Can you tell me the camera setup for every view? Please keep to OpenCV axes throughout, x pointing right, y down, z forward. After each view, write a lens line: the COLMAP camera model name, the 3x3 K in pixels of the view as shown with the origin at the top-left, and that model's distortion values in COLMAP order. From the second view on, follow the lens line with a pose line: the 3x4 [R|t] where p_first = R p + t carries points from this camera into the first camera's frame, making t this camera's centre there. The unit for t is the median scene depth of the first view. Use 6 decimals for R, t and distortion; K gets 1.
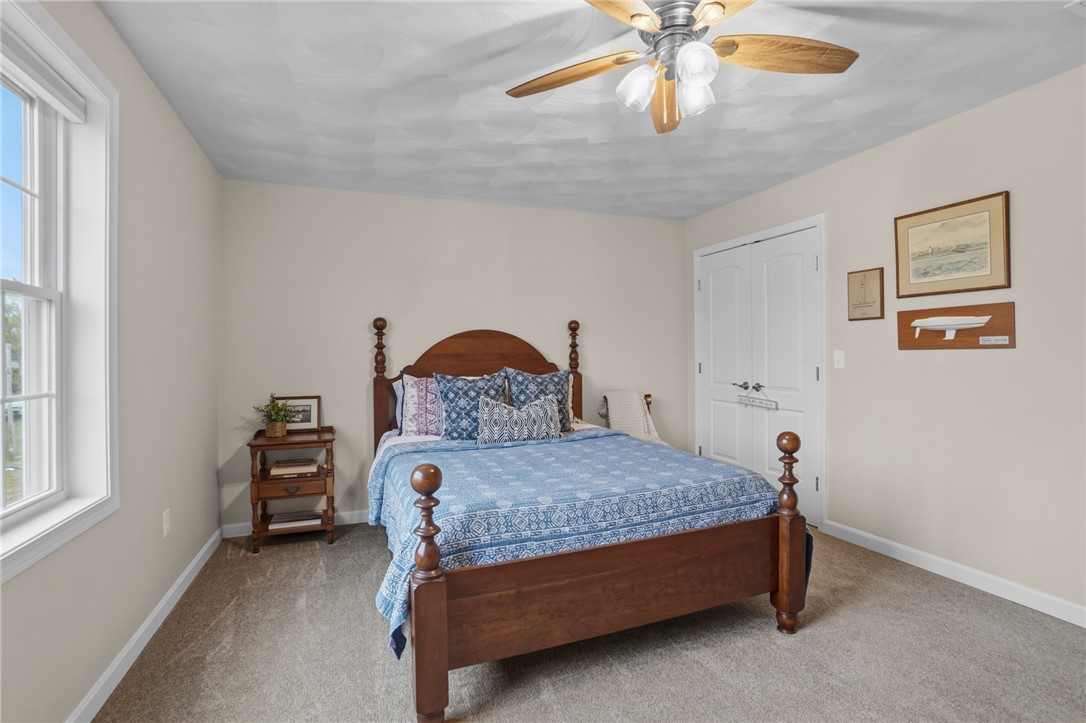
lens RADIAL K [[497.9, 0, 563.1], [0, 497.9, 357.8], [0, 0, 1]] dist [-0.034714, -0.000053]
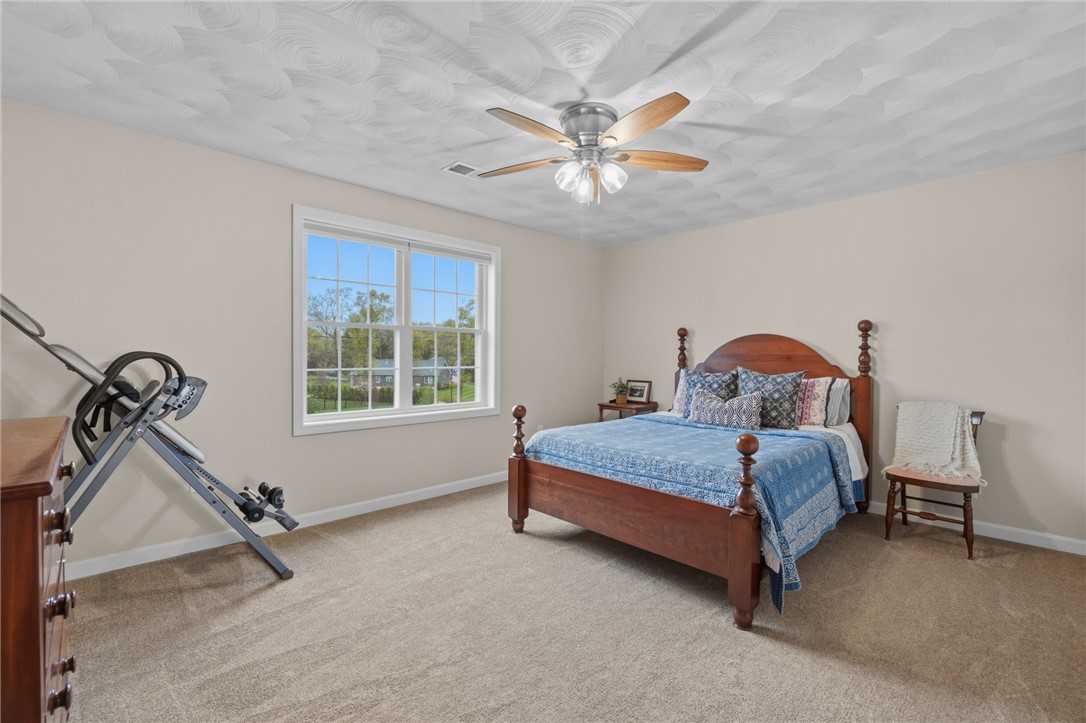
lens RADIAL K [[481.2, 0, 543.0], [0, 481.2, 361.5], [0, 0, 1]] dist [-0.002423, 0.000009]
pose [[0.363213, 0.024147, -0.931393, 0.830432], [-0.016758, 0.999672, 0.019382, -0.007405], [0.931555, 0.008569, 0.363499, 0.162094]]
